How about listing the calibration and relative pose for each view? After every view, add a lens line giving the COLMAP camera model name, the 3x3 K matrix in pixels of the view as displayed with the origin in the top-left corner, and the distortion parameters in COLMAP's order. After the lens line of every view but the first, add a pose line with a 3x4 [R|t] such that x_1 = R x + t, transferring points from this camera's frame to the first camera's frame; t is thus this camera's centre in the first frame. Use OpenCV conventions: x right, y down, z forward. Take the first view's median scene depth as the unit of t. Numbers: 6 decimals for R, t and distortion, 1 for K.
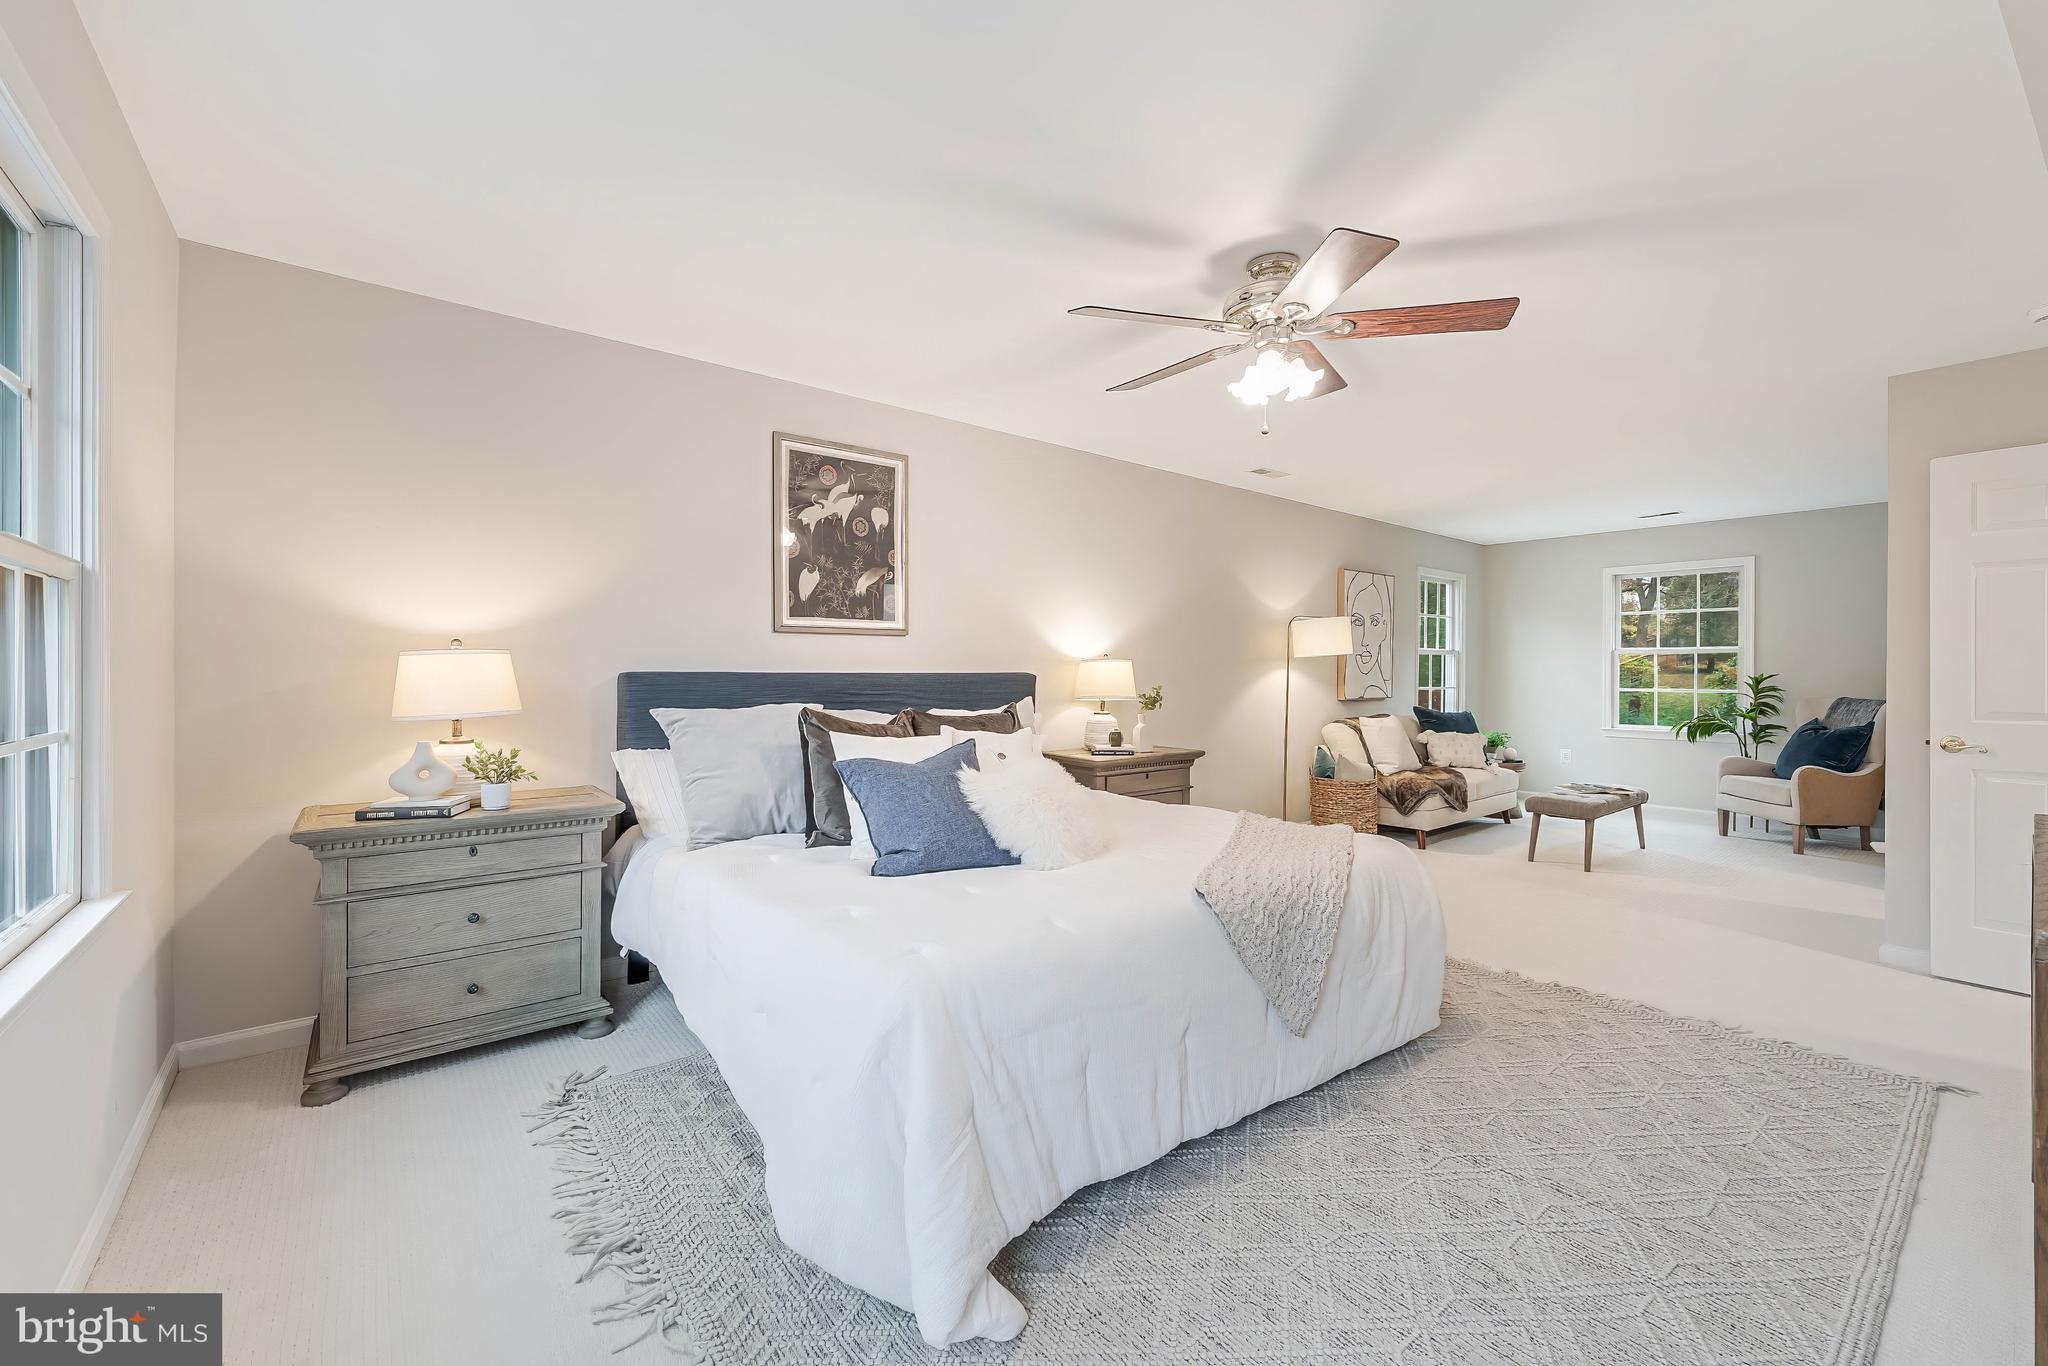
lens RADIAL K [[830.3, 0, 1018.2], [0, 830.3, 667.3], [0, 0, 1]] dist [-0.002105, -0.000637]
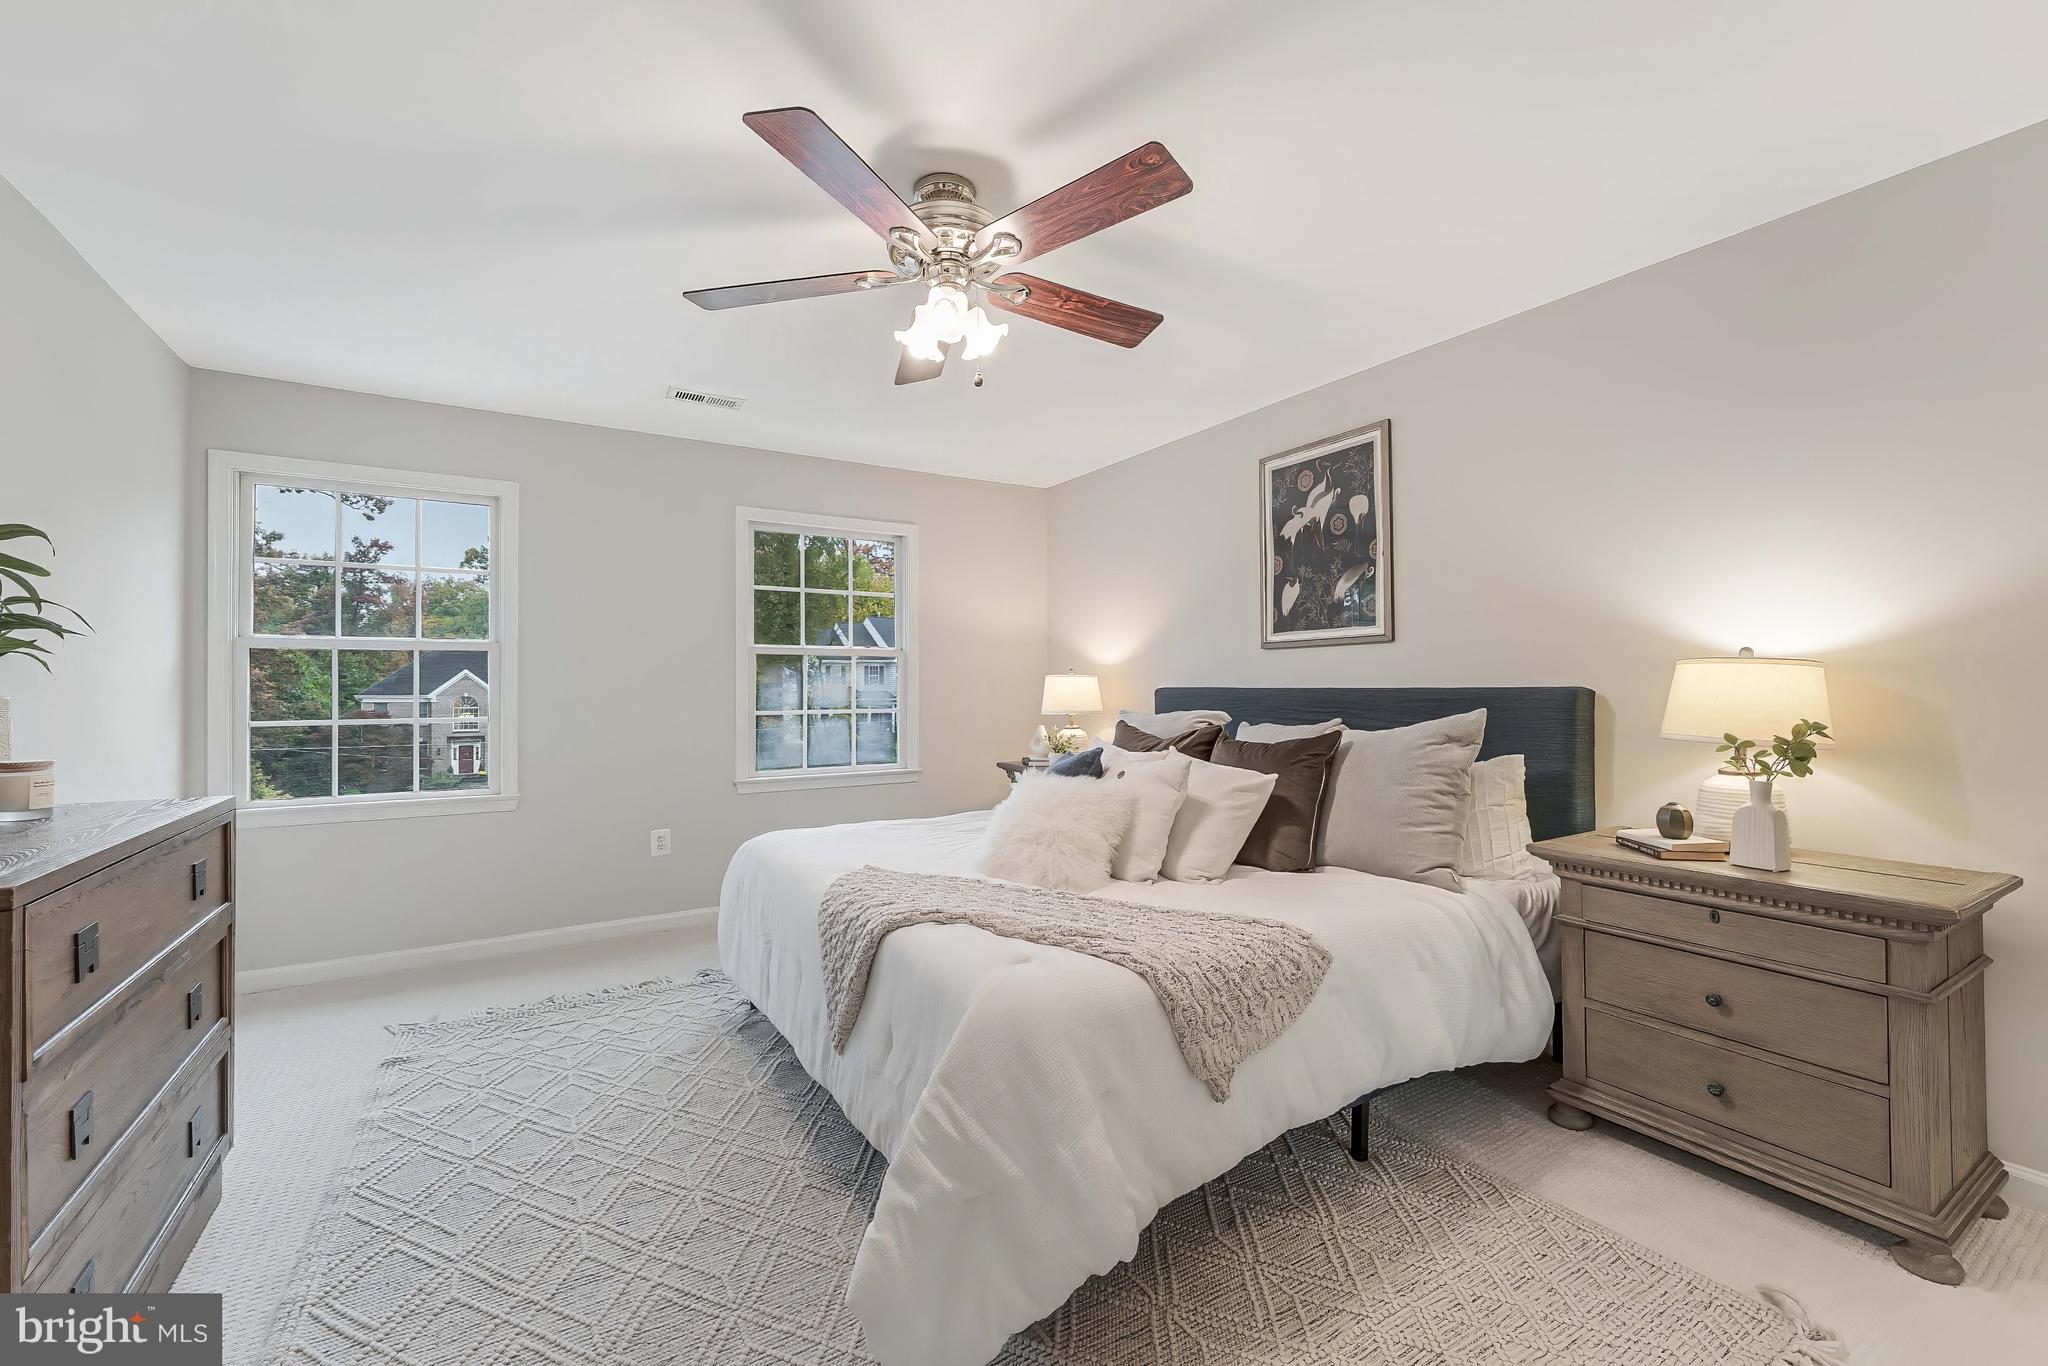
lens RADIAL K [[830.3, 0, 1009.4], [0, 830.3, 682.4], [0, 0, 1]] dist [-0.002105, -0.000637]
pose [[-0.137925, -0.000808, -0.990442, 0.753060], [0.013403, 0.999907, -0.002682, -0.001292], [0.990352, -0.013645, -0.137901, 0.780174]]
